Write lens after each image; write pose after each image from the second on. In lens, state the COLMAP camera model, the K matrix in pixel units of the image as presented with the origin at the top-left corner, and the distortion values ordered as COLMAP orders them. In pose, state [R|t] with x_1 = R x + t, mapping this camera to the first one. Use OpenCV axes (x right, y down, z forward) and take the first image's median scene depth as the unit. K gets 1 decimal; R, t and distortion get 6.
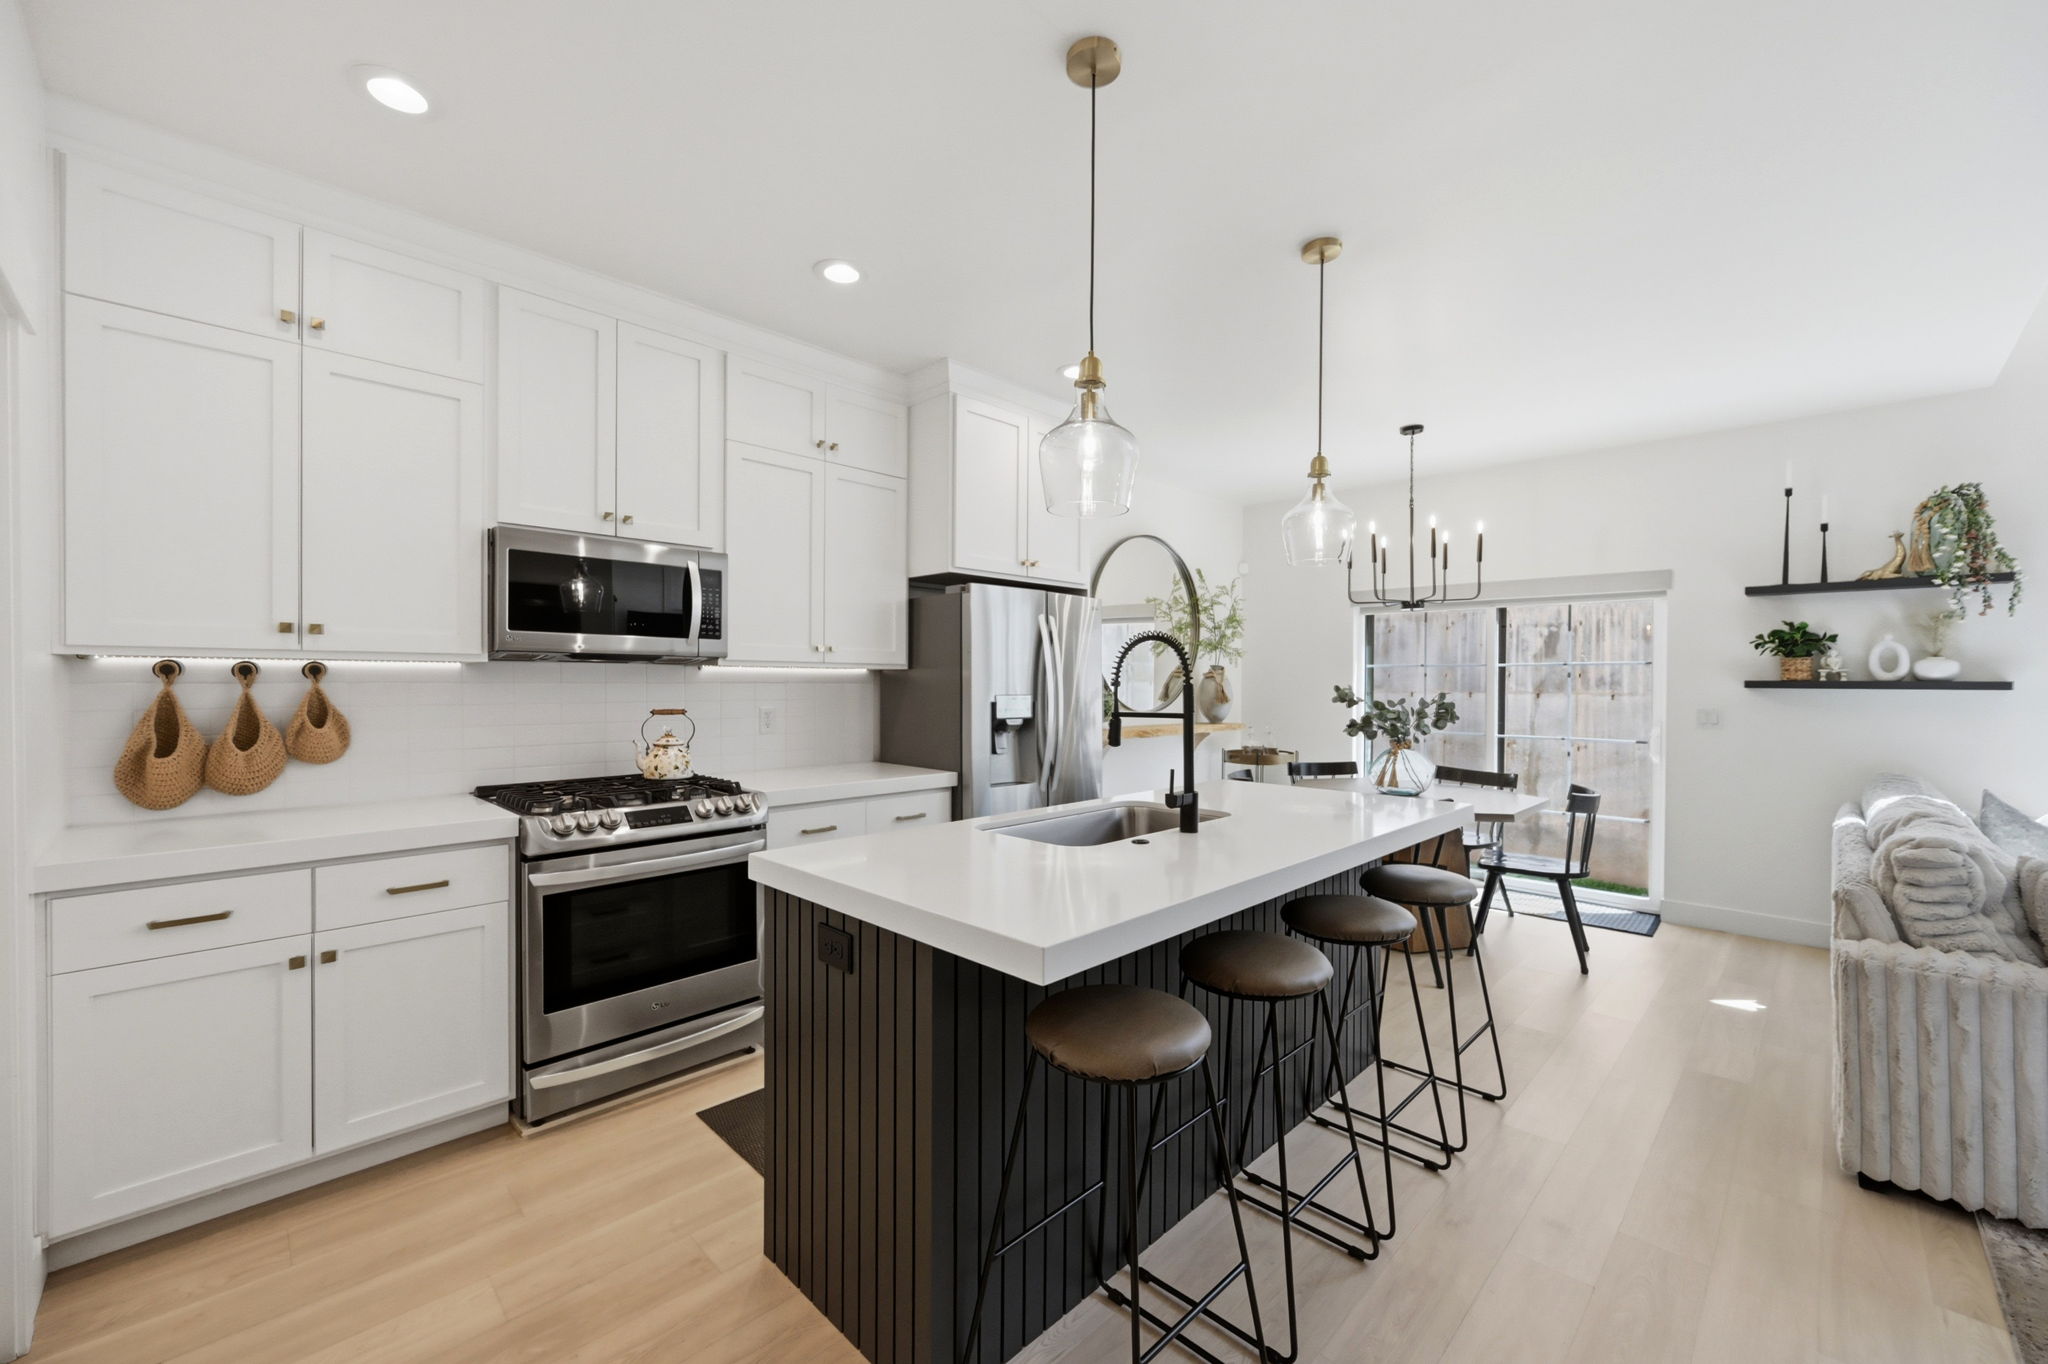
lens RADIAL K [[805.7, 0, 1016.3], [0, 805.7, 685.0], [0, 0, 1]] dist [-0.003666, 0.001104]
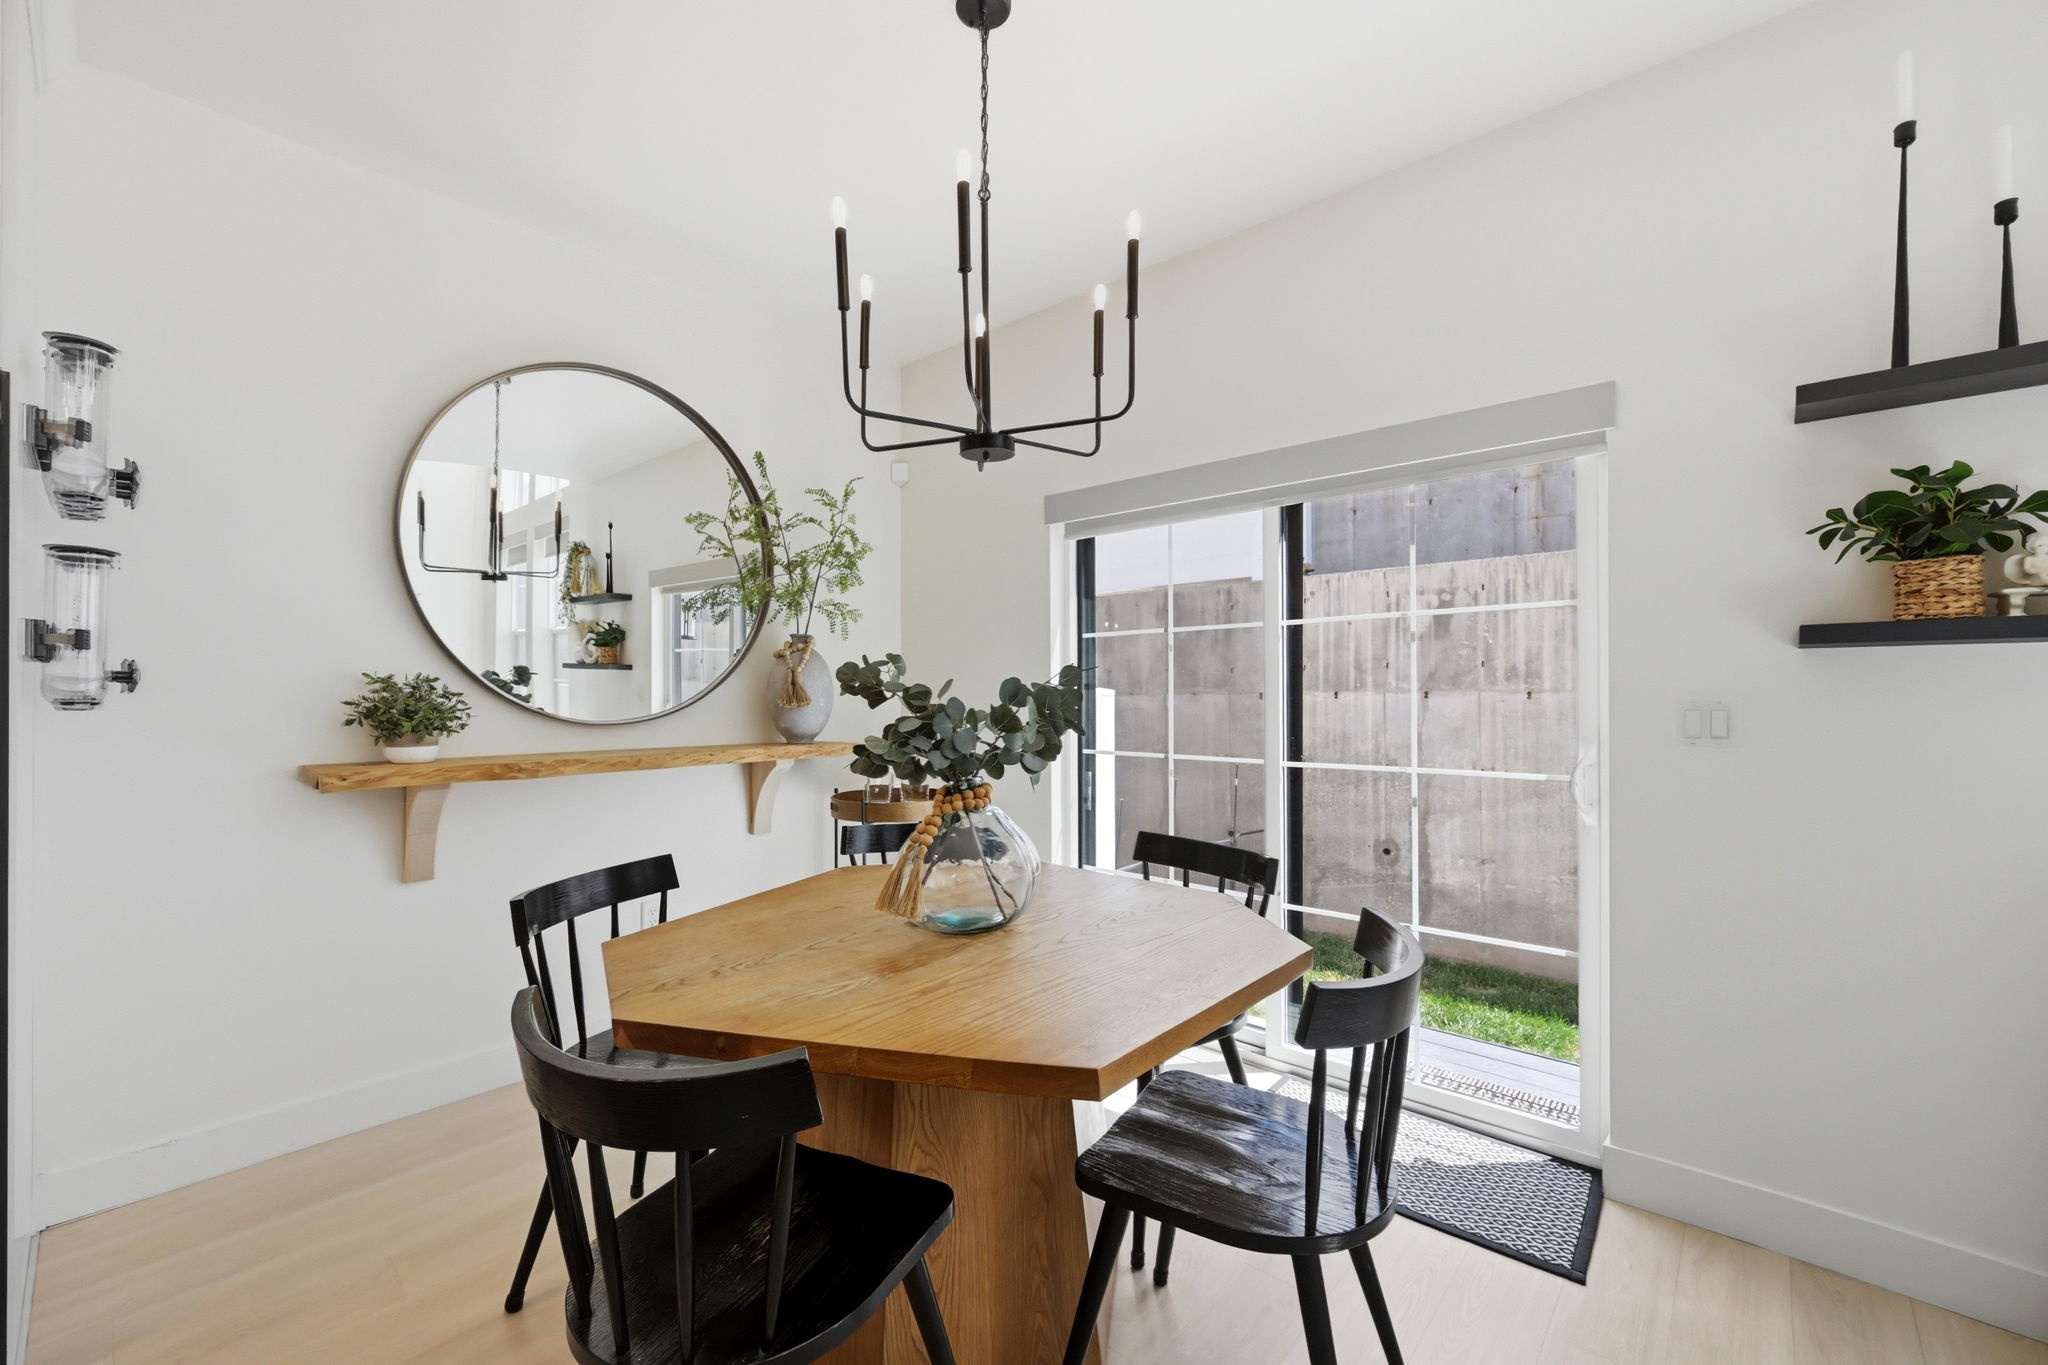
lens RADIAL K [[805.7, 0, 1032.6], [0, 805.7, 692.6], [0, 0, 1]] dist [-0.003666, 0.001104]
pose [[0.997985, -0.008059, 0.062936, 0.468339], [0.008609, 0.999927, -0.008478, 0.024826], [-0.062863, 0.009003, 0.997982, 0.583193]]
